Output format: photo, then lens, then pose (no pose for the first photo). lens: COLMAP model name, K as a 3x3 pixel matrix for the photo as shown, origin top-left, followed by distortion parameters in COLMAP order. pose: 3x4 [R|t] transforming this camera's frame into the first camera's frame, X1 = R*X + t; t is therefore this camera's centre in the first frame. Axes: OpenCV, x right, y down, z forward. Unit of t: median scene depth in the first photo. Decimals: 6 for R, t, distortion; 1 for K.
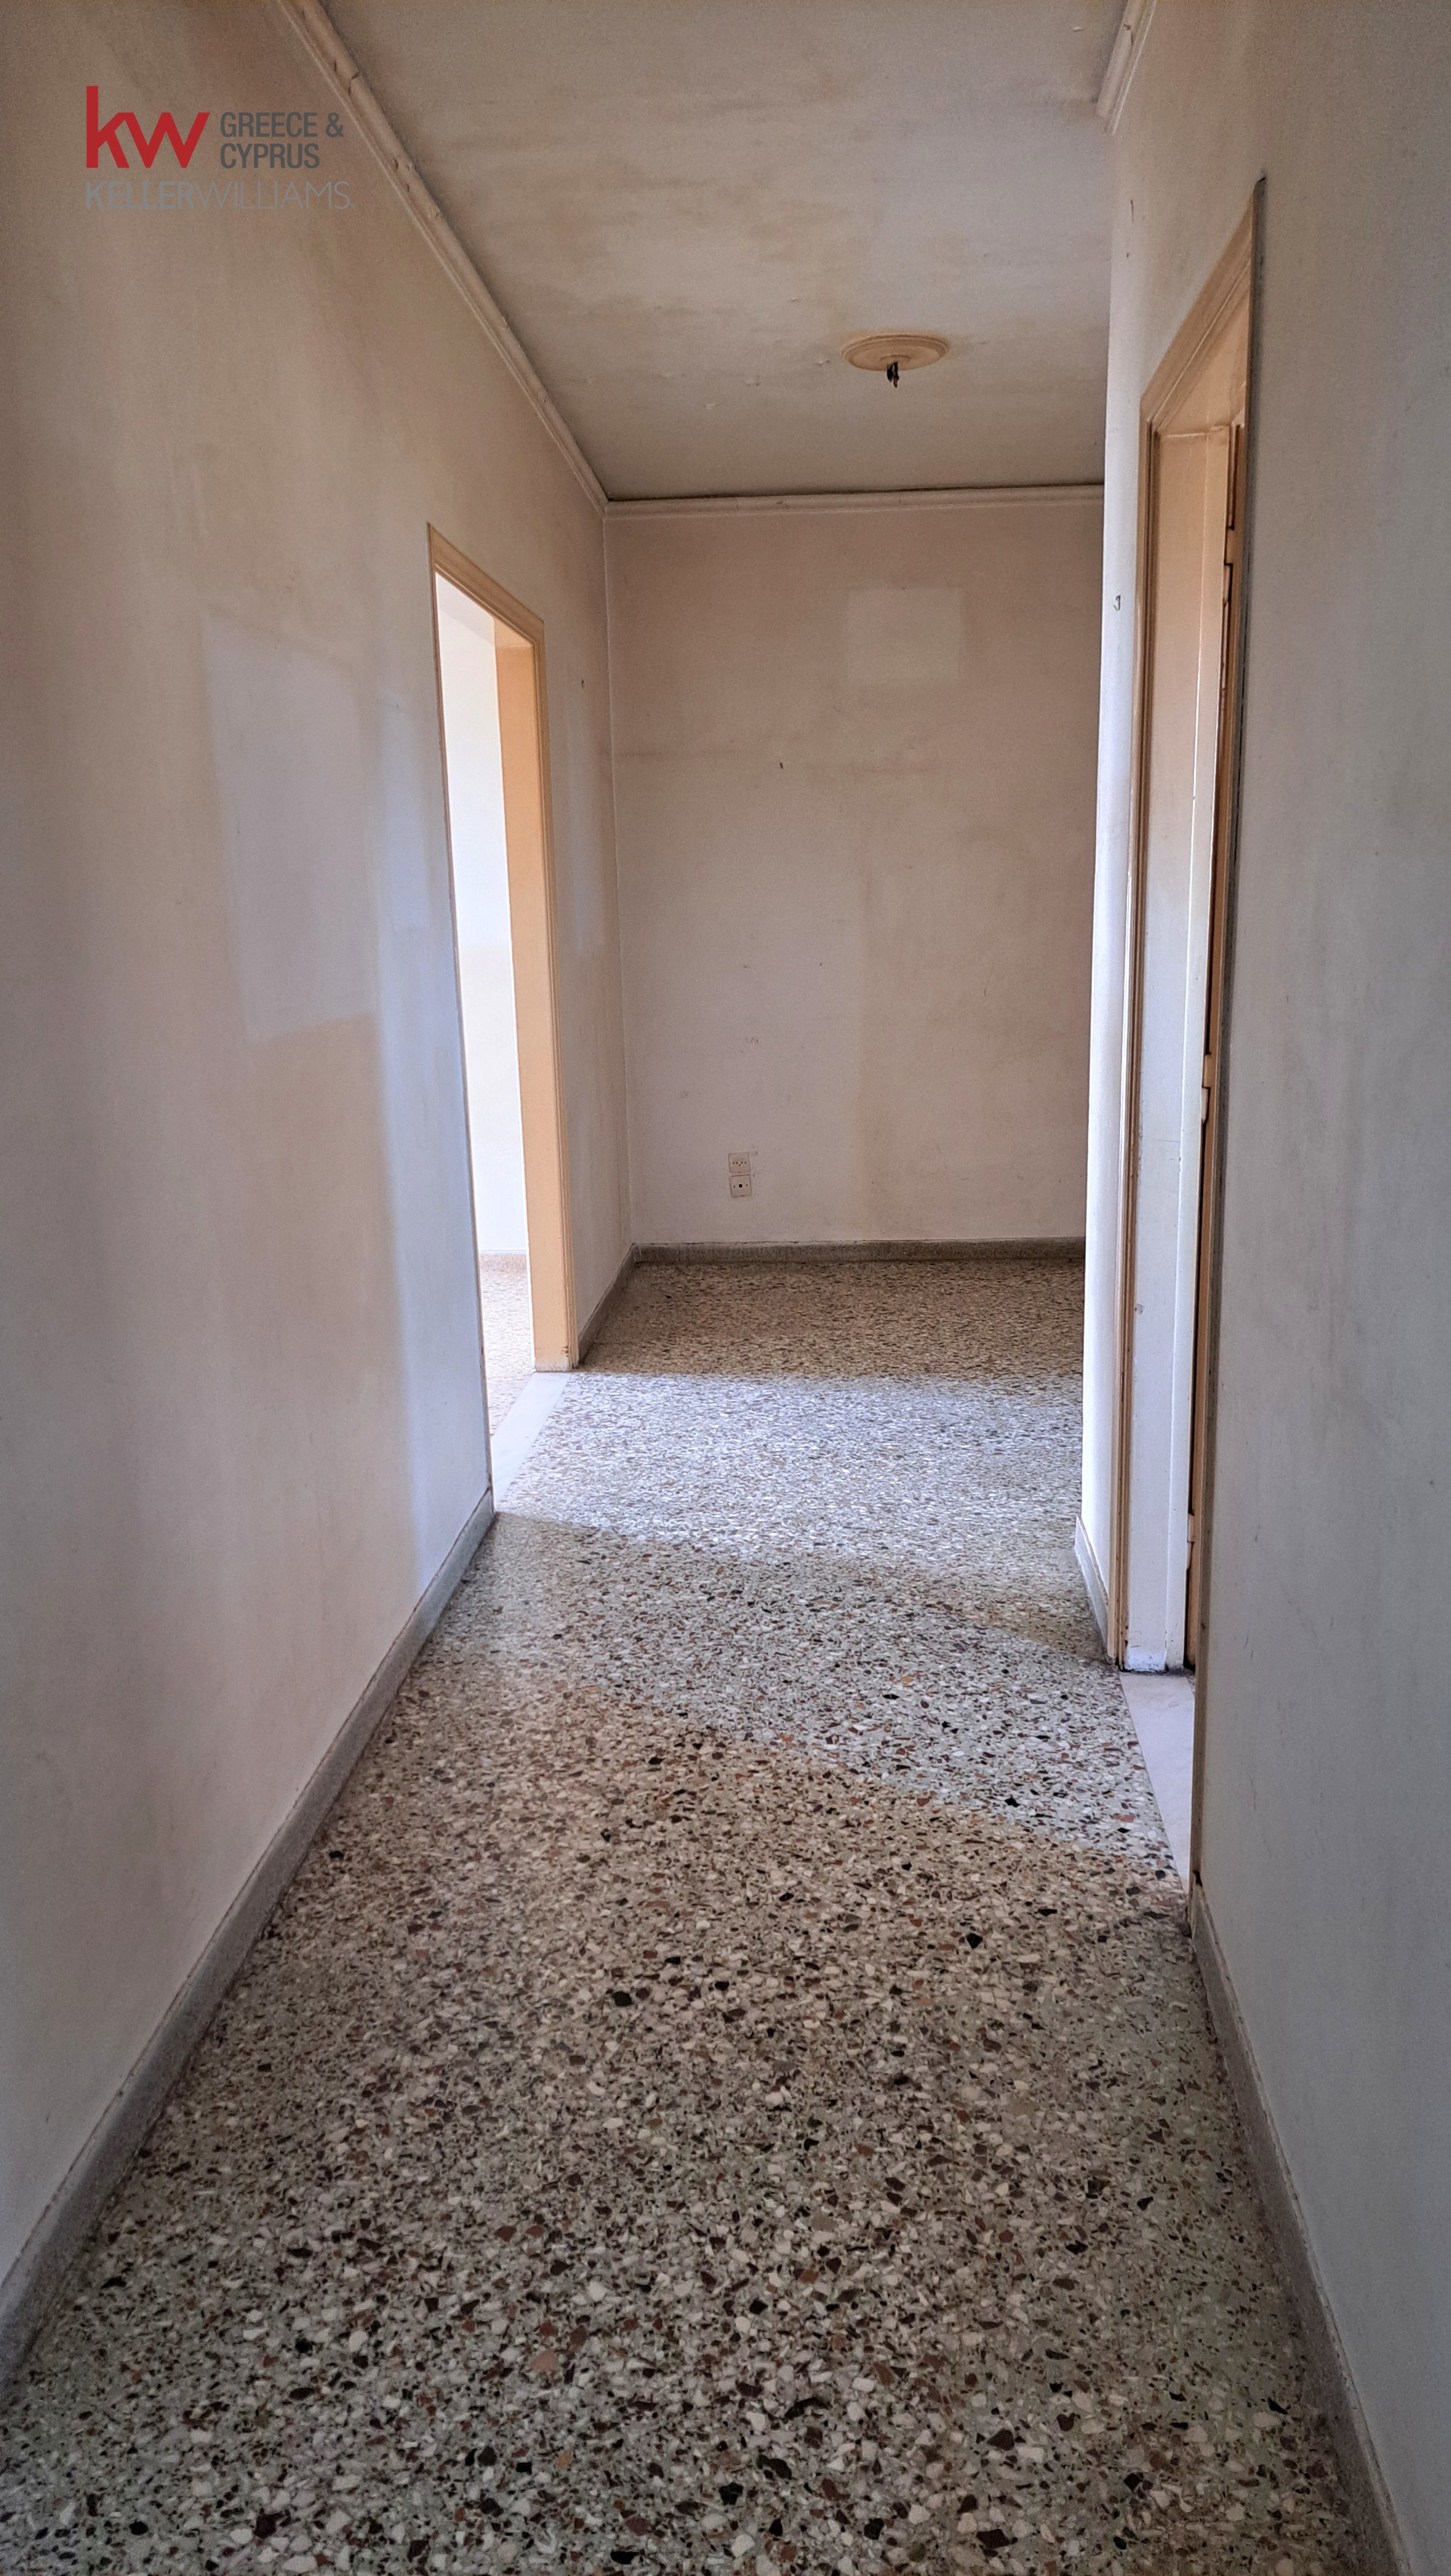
lens RADIAL K [[1828.0, 0, 722.6], [0, 1828.0, 1354.8], [0, 0, 1]] dist [0.082366, -0.088754]
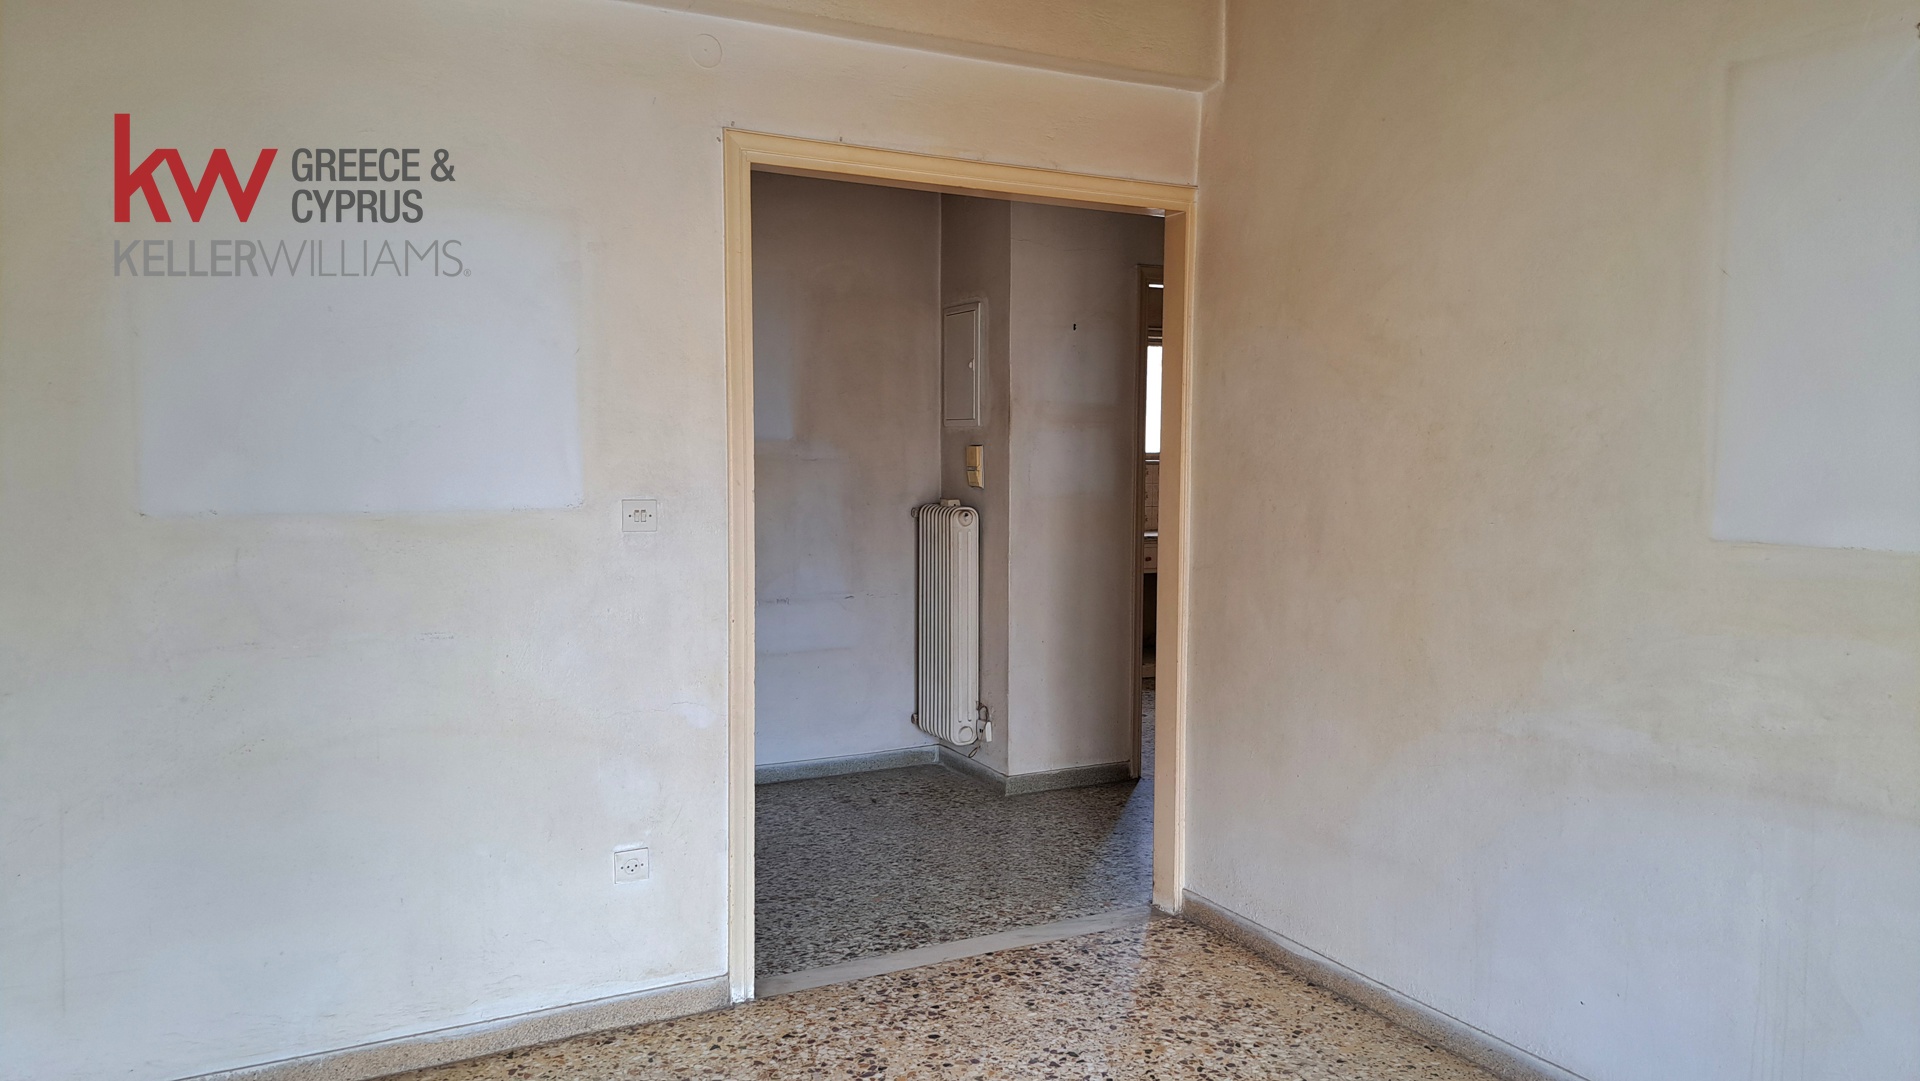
lens RADIAL K [[1362.4, 0, 976.1], [0, 1362.4, 547.3], [0, 0, 1]] dist [0.082366, -0.088754]
pose [[-0.525702, -0.040646, 0.849697, -0.758642], [0.214913, 0.960109, 0.178894, -0.310326], [-0.823073, 0.276656, -0.495995, 1.318855]]
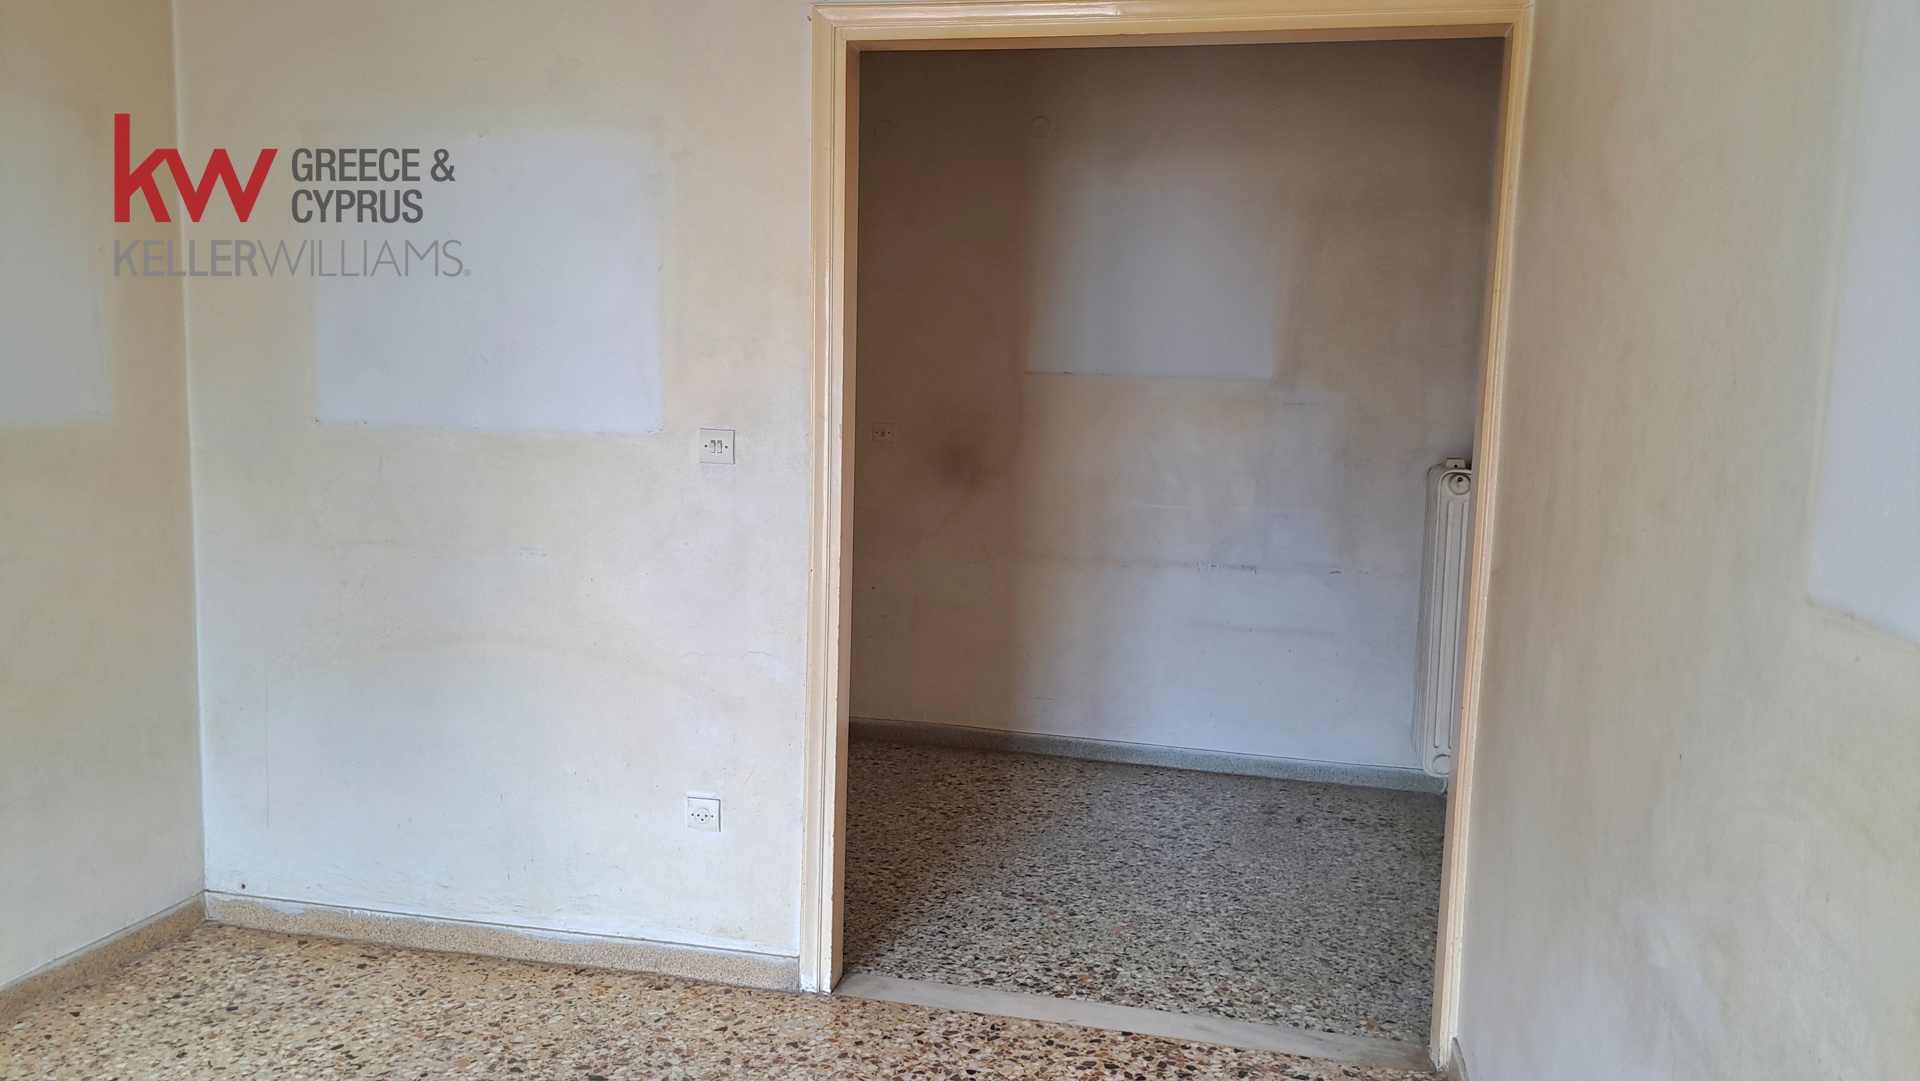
lens RADIAL K [[1362.4, 0, 976.1], [0, 1362.4, 547.3], [0, 0, 1]] dist [0.082366, -0.088754]
pose [[0.154147, -0.089617, 0.983975, -0.701947], [0.210705, 0.975951, 0.055878, -0.208576], [-0.965320, 0.198715, 0.169323, 0.918954]]
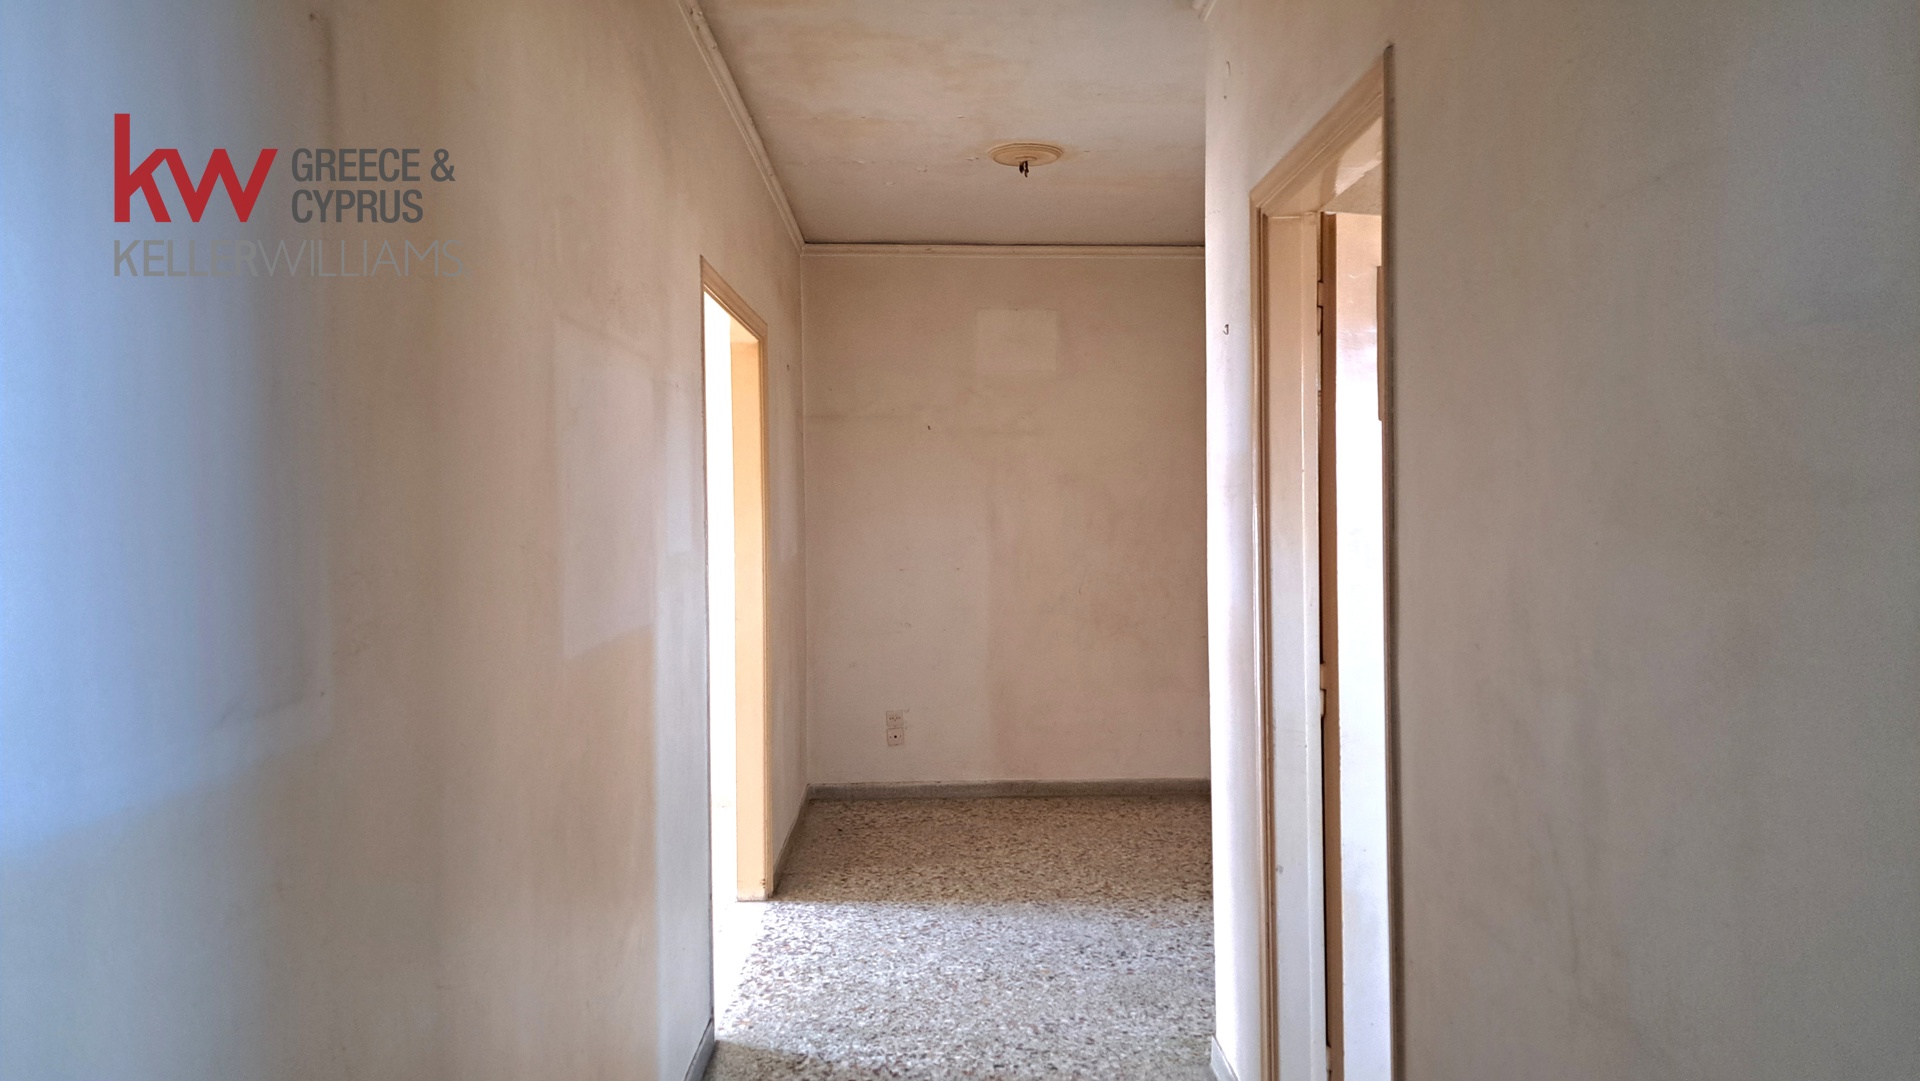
lens RADIAL K [[1357.7, 0, 983.5], [0, 1357.7, 536.3], [0, 0, 1]] dist [0.216986, -0.607527]
pose [[0.994407, 0.014188, 0.104662, -0.044438], [0.009352, 0.975217, -0.221054, -0.026215], [-0.105205, 0.220796, 0.969629, 0.054523]]
